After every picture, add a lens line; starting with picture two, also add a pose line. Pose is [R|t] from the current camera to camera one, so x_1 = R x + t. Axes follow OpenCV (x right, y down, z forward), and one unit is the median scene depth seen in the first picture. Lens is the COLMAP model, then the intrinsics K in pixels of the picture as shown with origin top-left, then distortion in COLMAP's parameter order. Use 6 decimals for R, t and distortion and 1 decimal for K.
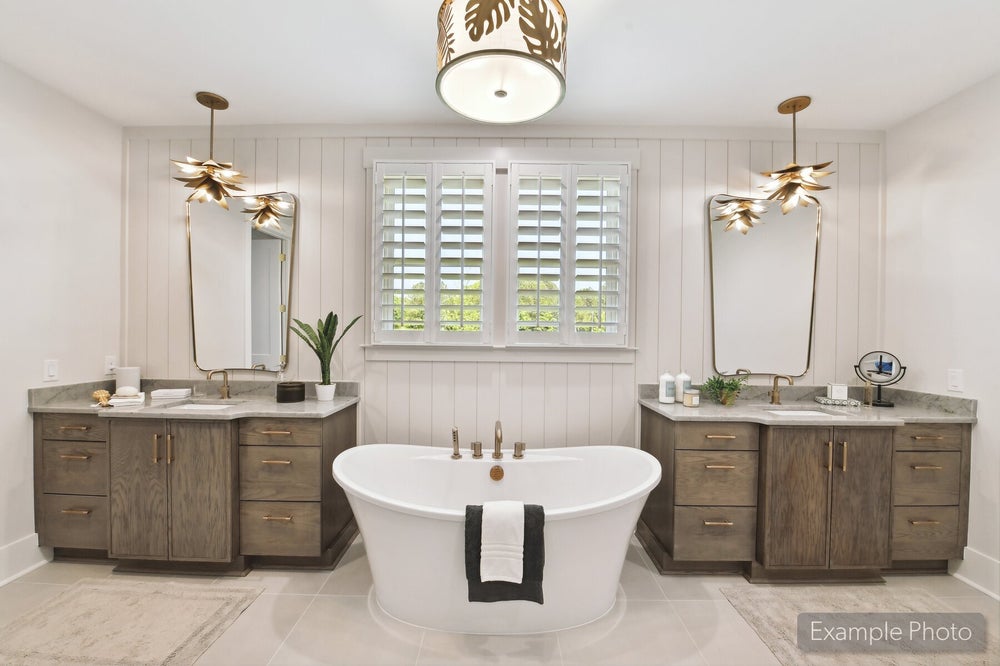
lens RADIAL K [[395.2, 0, 500.3], [0, 395.2, 333.7], [0, 0, 1]] dist [-0.021768, -0.000452]
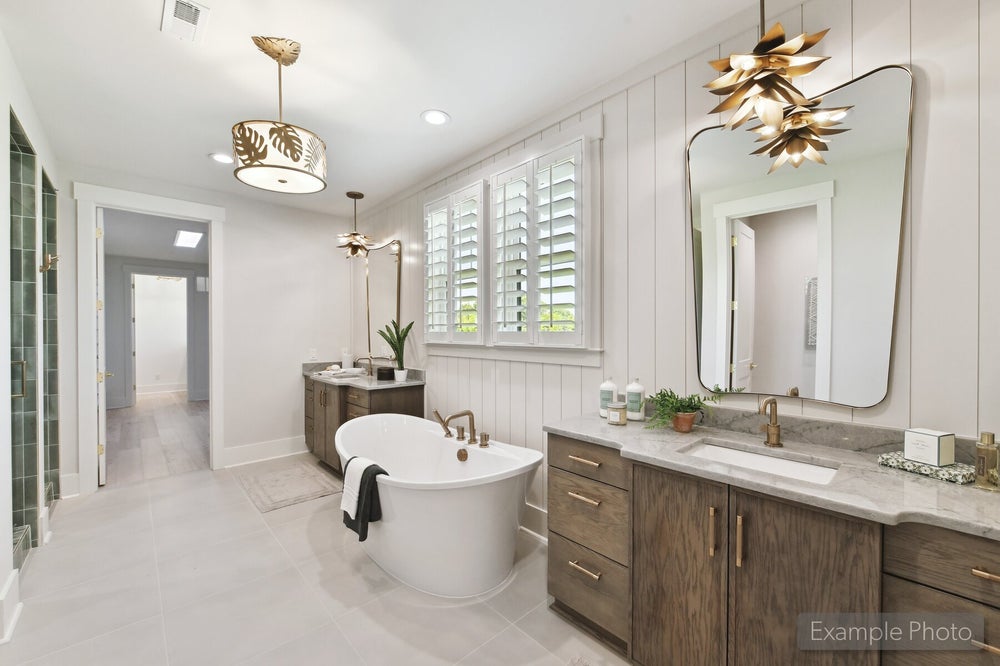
lens RADIAL K [[394.7, 0, 501.2], [0, 394.7, 332.5], [0, 0, 1]] dist [-0.004165, -0.000248]
pose [[0.688429, -0.011573, -0.725211, 0.953511], [0.006878, 0.999932, -0.009429, 0.007996], [0.725271, 0.001503, 0.688462, 0.299654]]
